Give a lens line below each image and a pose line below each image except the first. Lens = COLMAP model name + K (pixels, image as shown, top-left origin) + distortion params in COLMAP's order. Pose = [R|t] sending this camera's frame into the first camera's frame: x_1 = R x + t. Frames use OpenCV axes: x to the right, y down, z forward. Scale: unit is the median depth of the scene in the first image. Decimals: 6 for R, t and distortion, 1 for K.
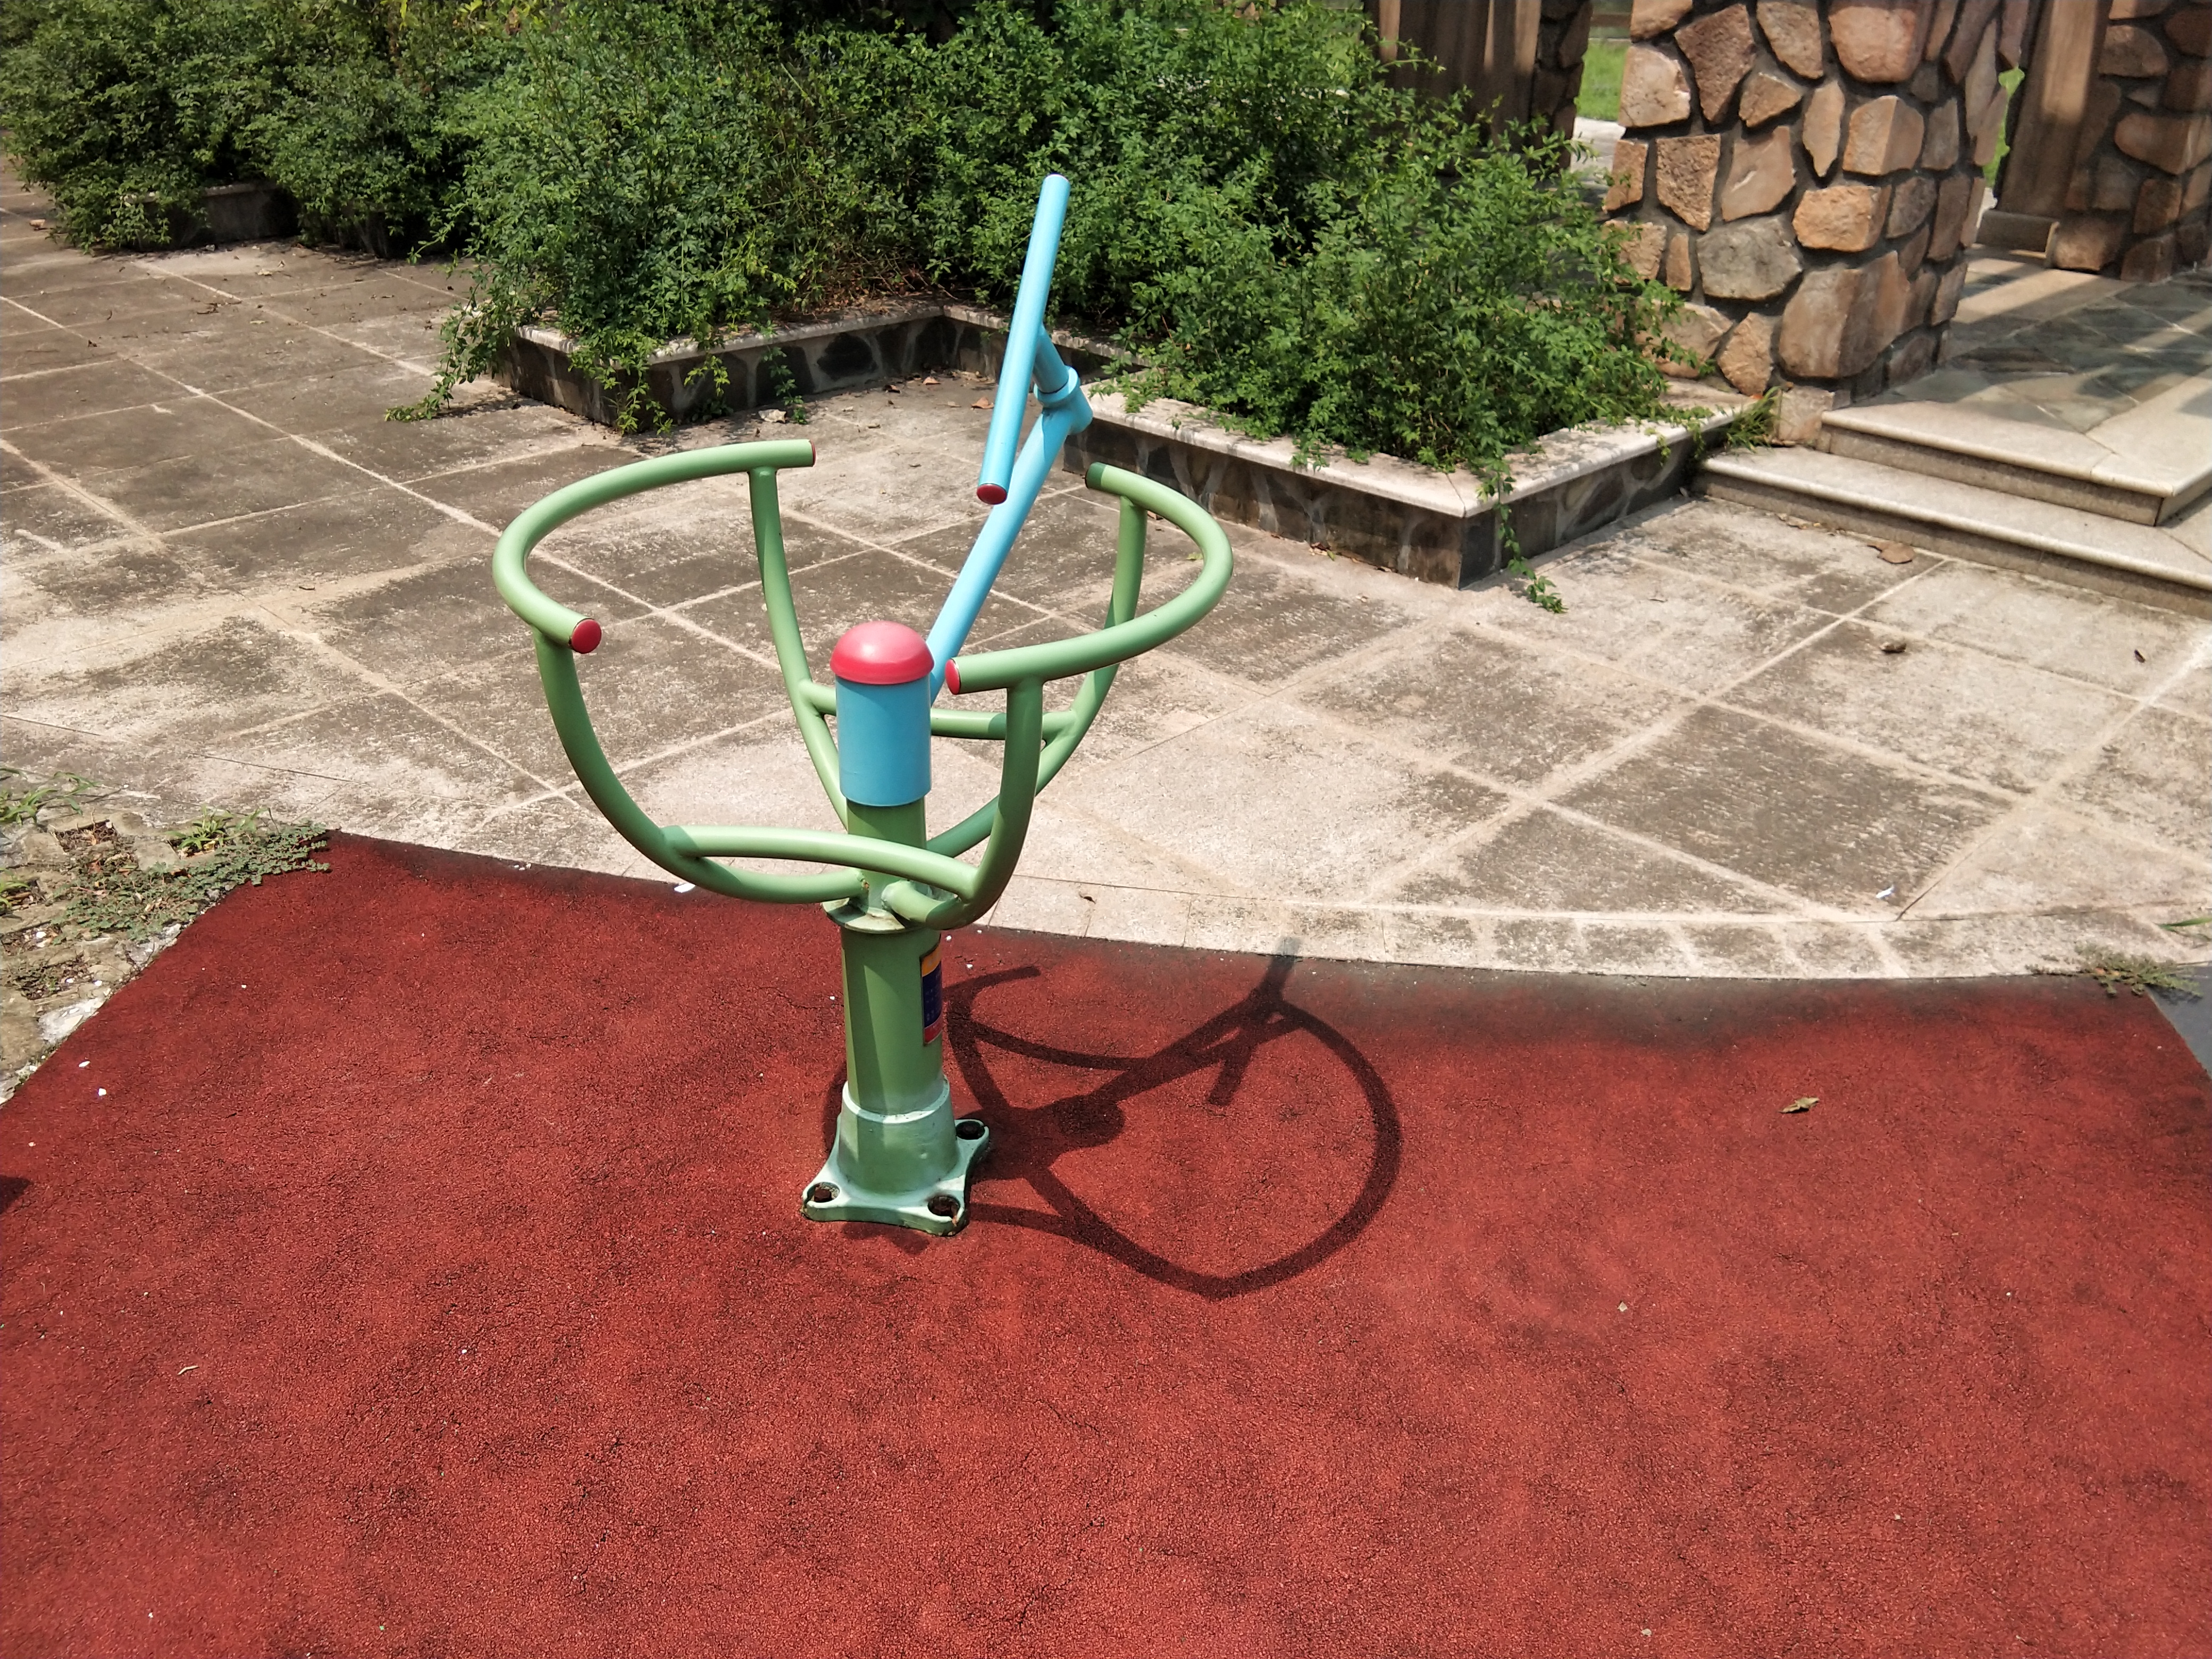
lens RADIAL K [[1777.0, 0, 1106.3], [0, 1777.0, 806.1], [0, 0, 1]] dist [0.107607, -0.162432]
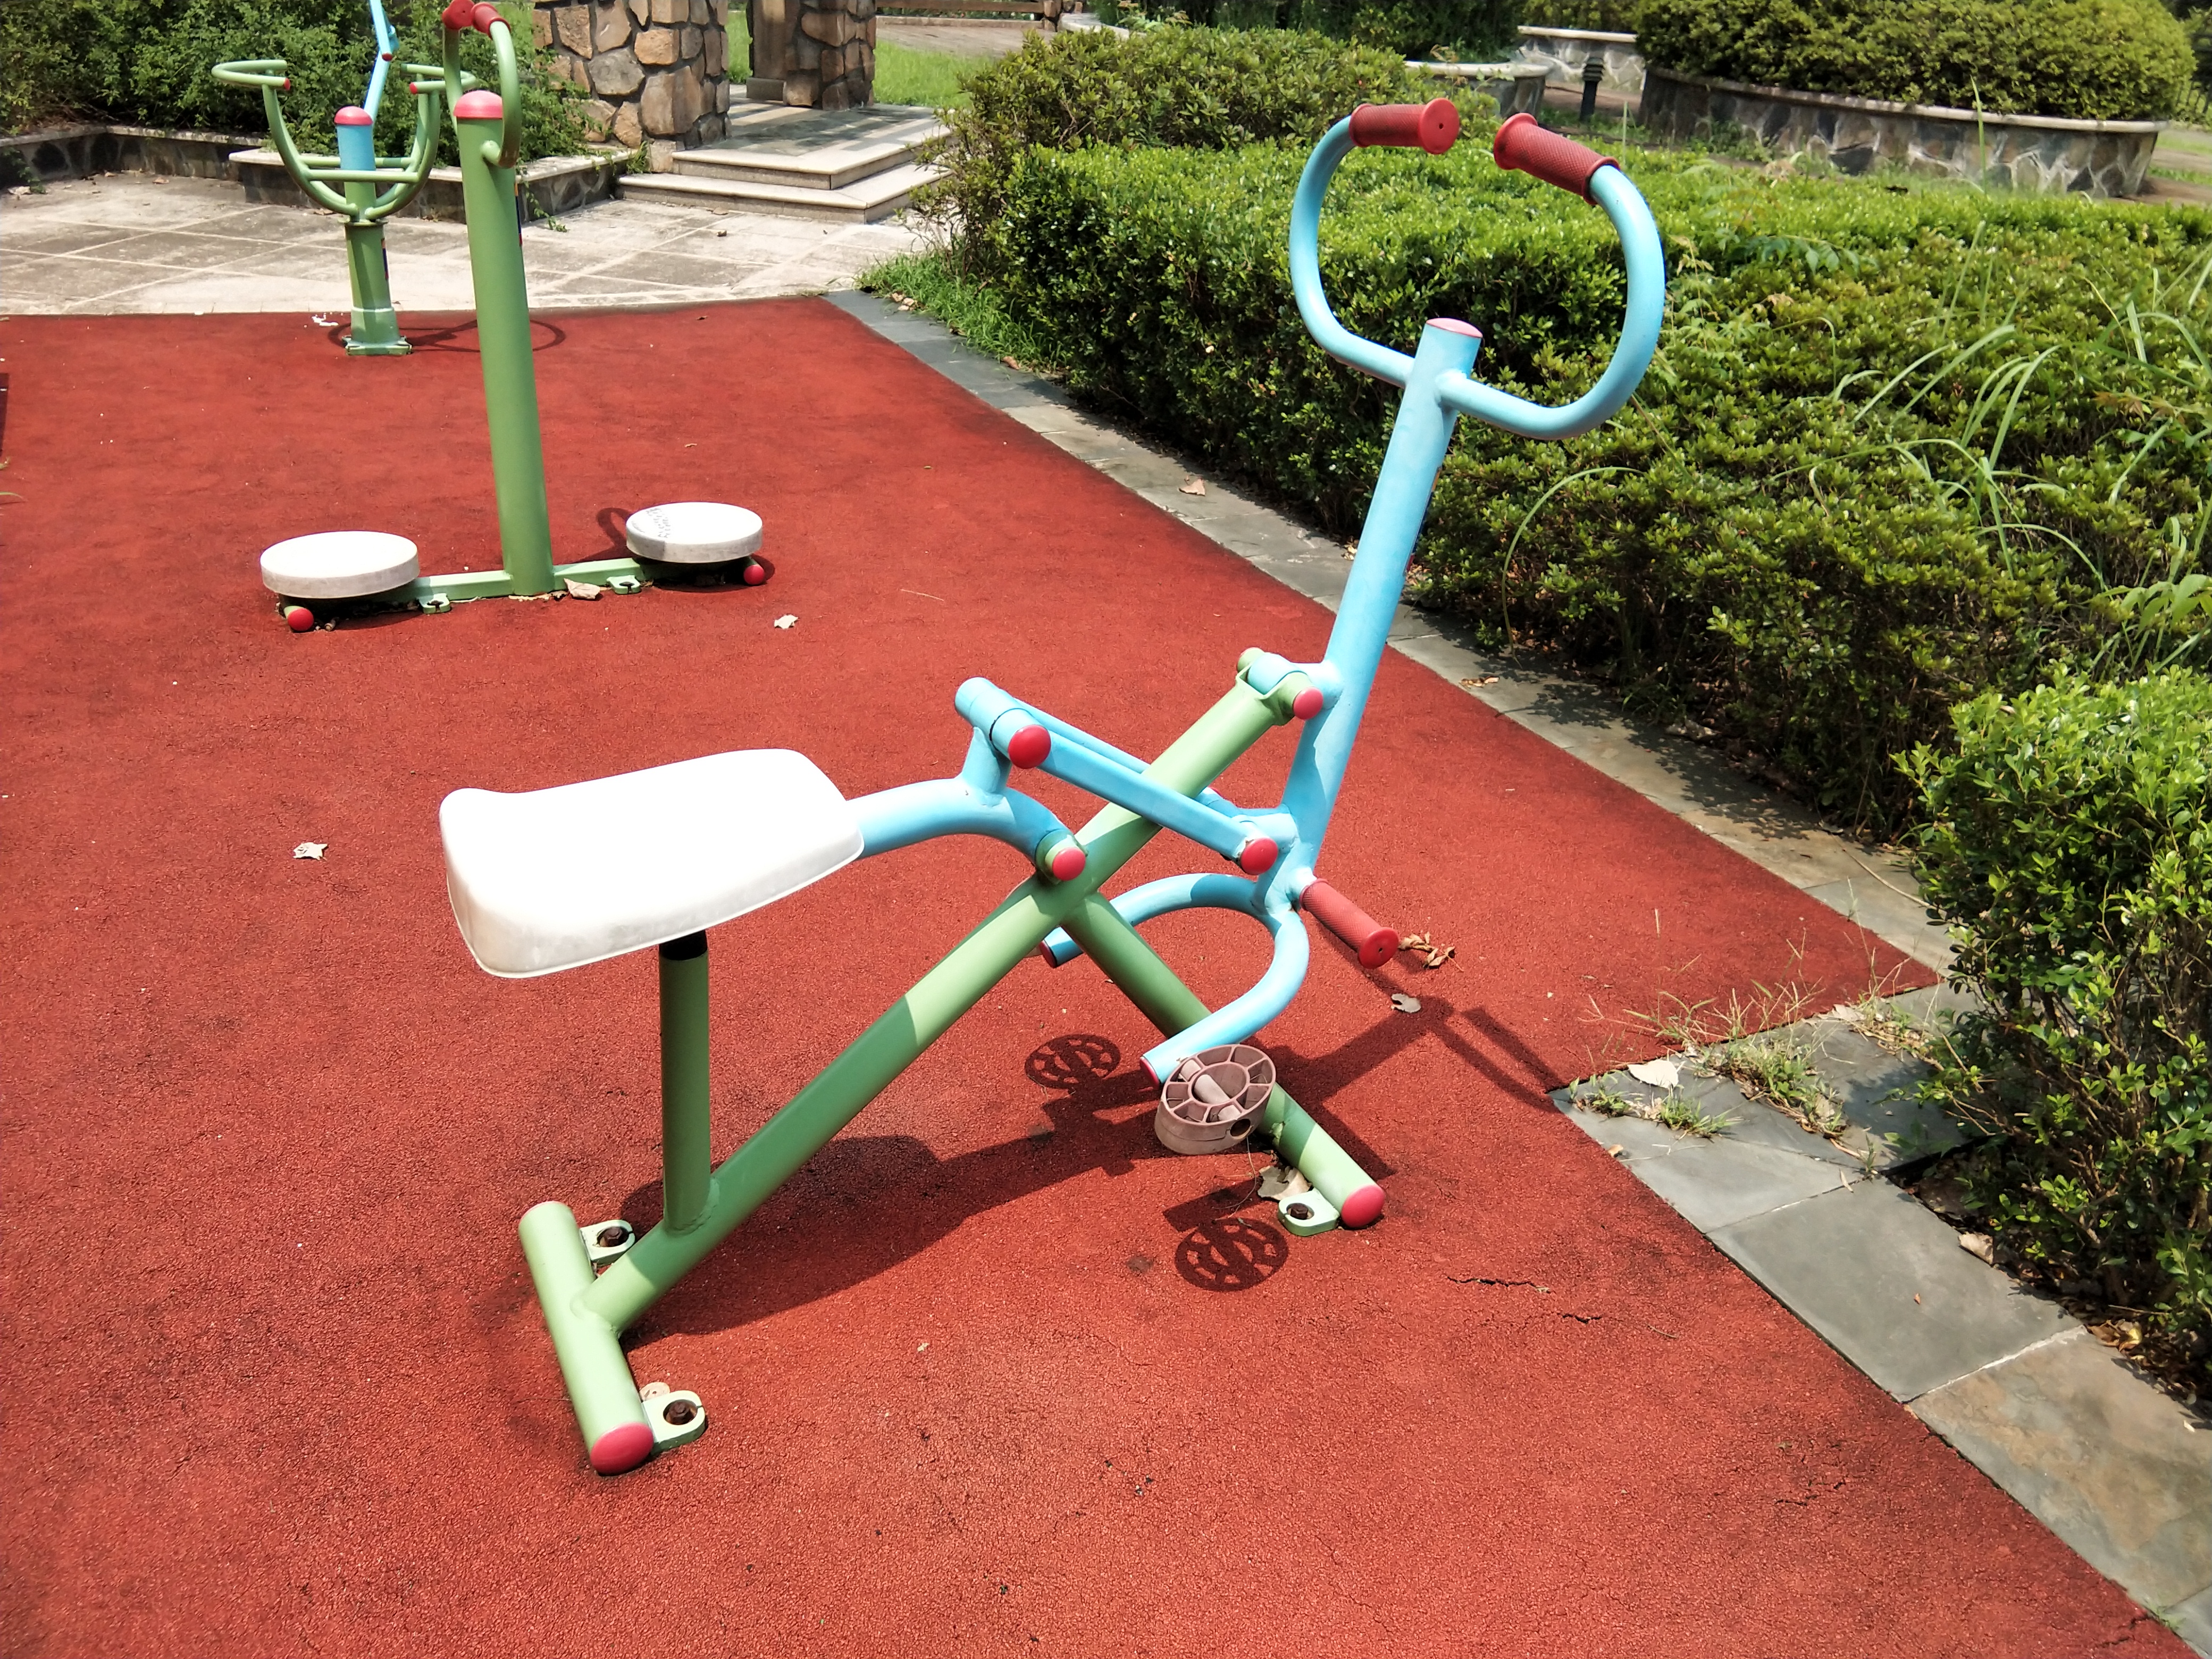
lens RADIAL K [[1777.0, 0, 1045.8], [0, 1777.0, 810.6], [0, 0, 1]] dist [0.107607, -0.162432]
pose [[0.851982, -0.203392, 0.482450, -0.336537], [0.201852, 0.977827, 0.055775, 0.446491], [-0.483097, 0.049864, 0.874146, -0.845655]]
